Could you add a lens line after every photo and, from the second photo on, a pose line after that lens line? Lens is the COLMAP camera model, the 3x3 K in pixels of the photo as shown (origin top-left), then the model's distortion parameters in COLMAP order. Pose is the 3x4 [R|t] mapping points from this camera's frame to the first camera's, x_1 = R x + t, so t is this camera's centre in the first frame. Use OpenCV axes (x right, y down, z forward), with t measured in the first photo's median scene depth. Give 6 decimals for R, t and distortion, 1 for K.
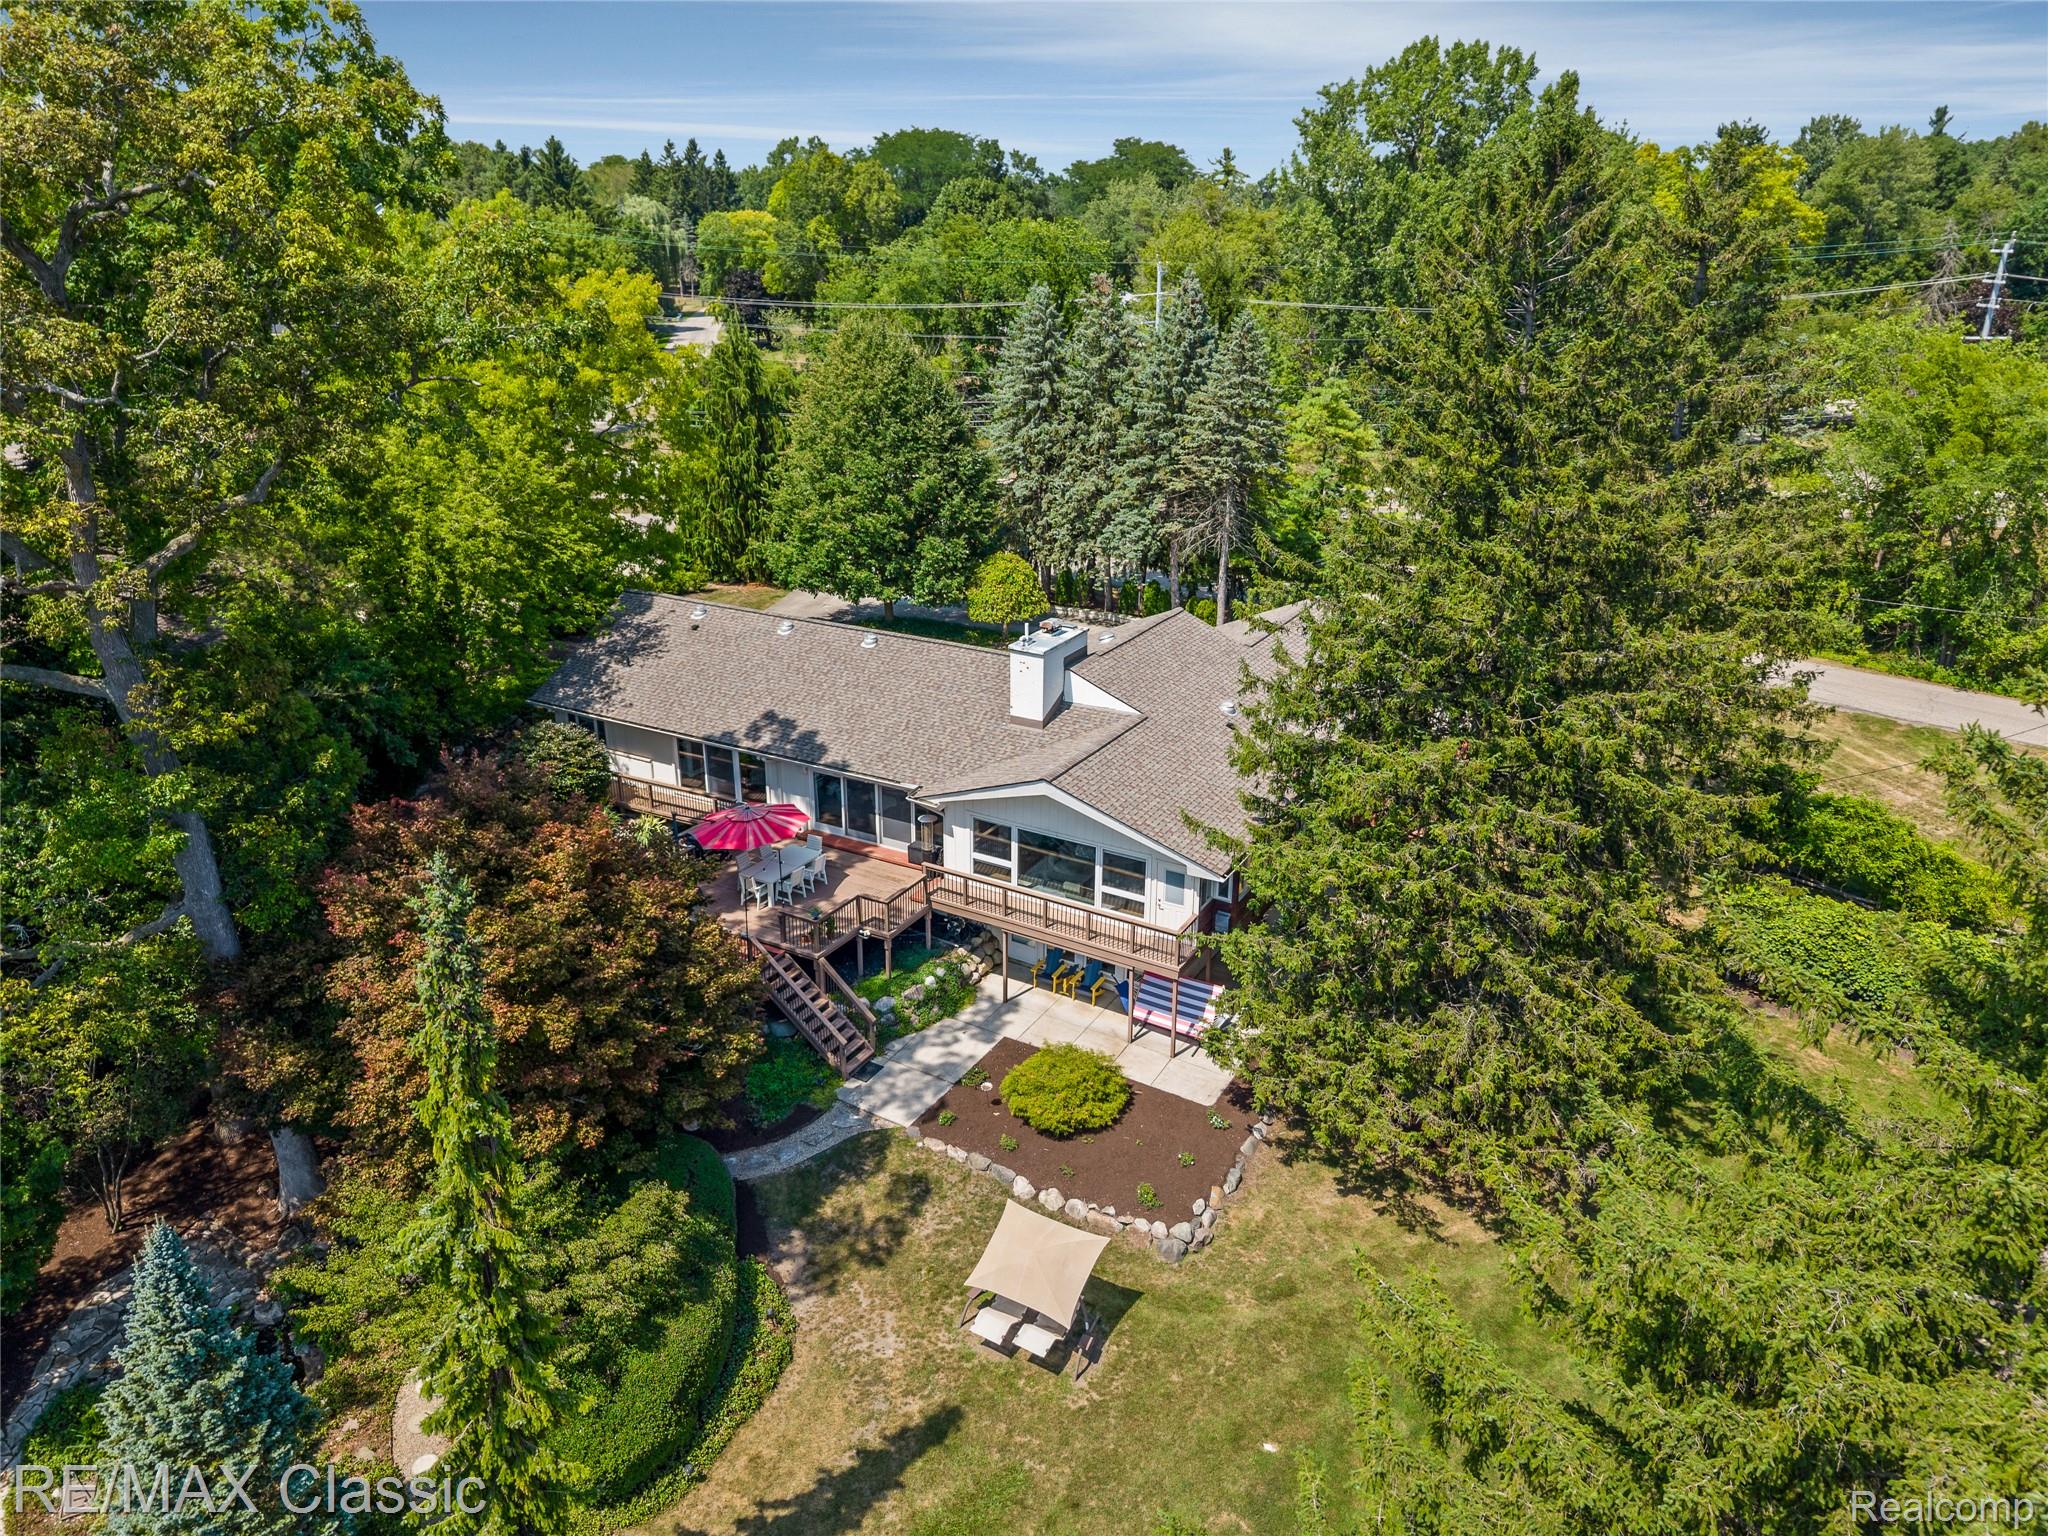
lens RADIAL K [[1394.8, 0, 1024.0], [0, 1394.8, 768.0], [0, 0, 1]] dist [0.005618, 0.000558]
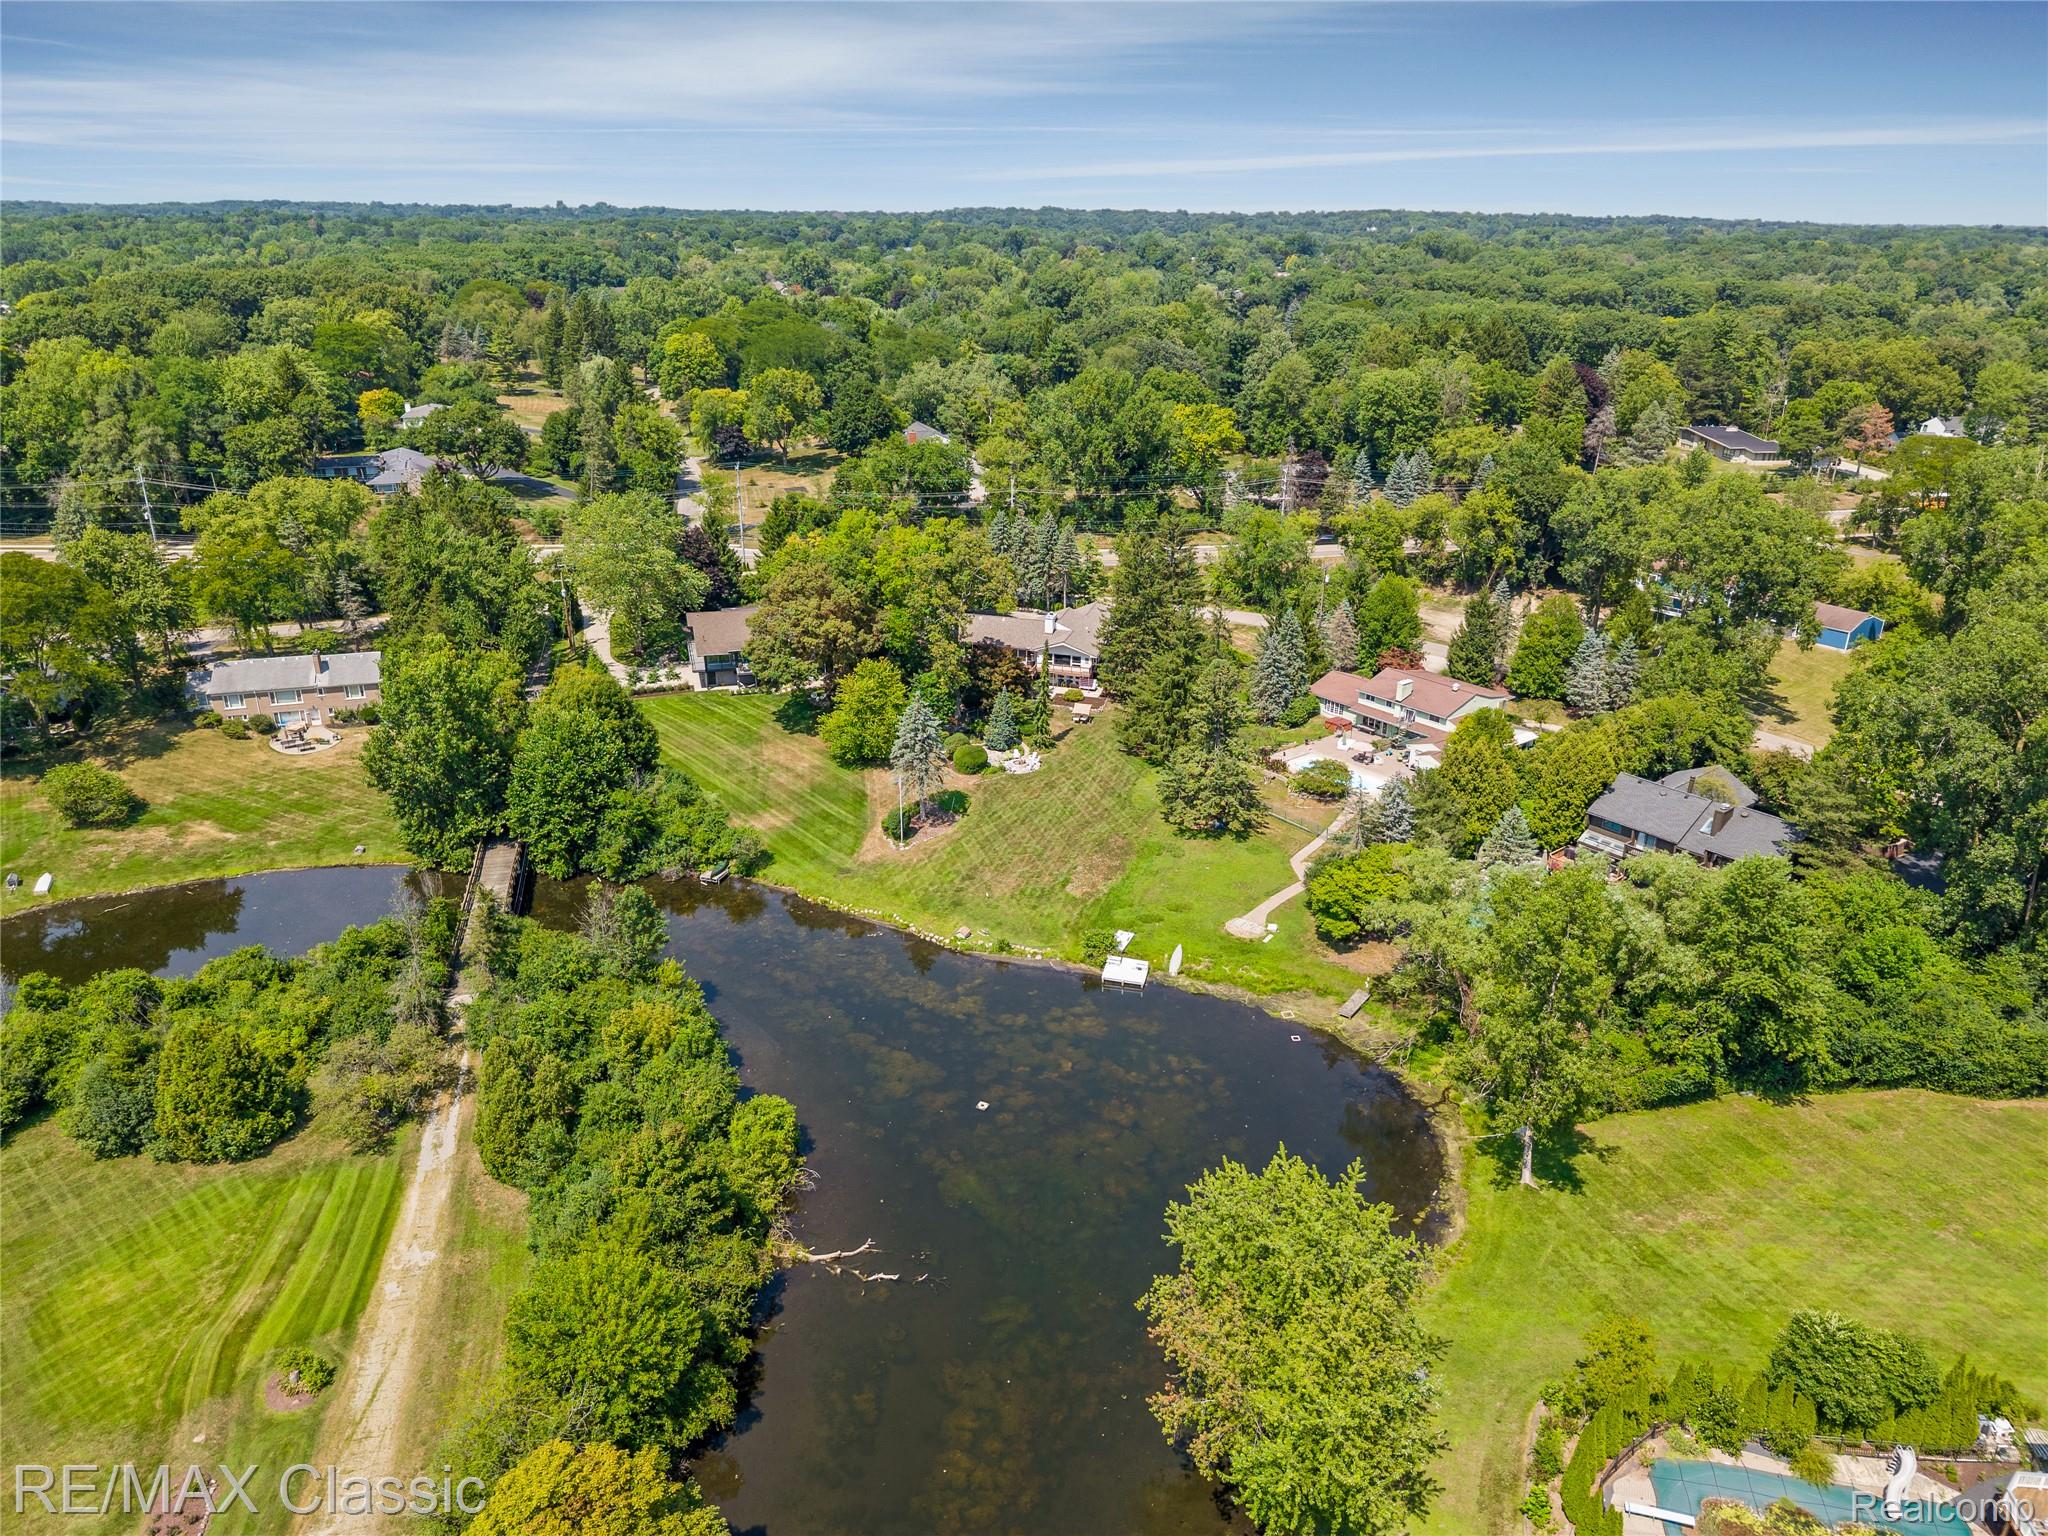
lens RADIAL K [[1394.8, 0, 1024.0], [0, 1394.8, 768.0], [0, 0, 1]] dist [0.005618, 0.000558]
pose [[0.968464, -0.087763, 0.233186, -1.325906], [0.083845, 0.996122, 0.026683, 0.313103], [-0.234623, -0.006291, 0.972066, -3.904100]]
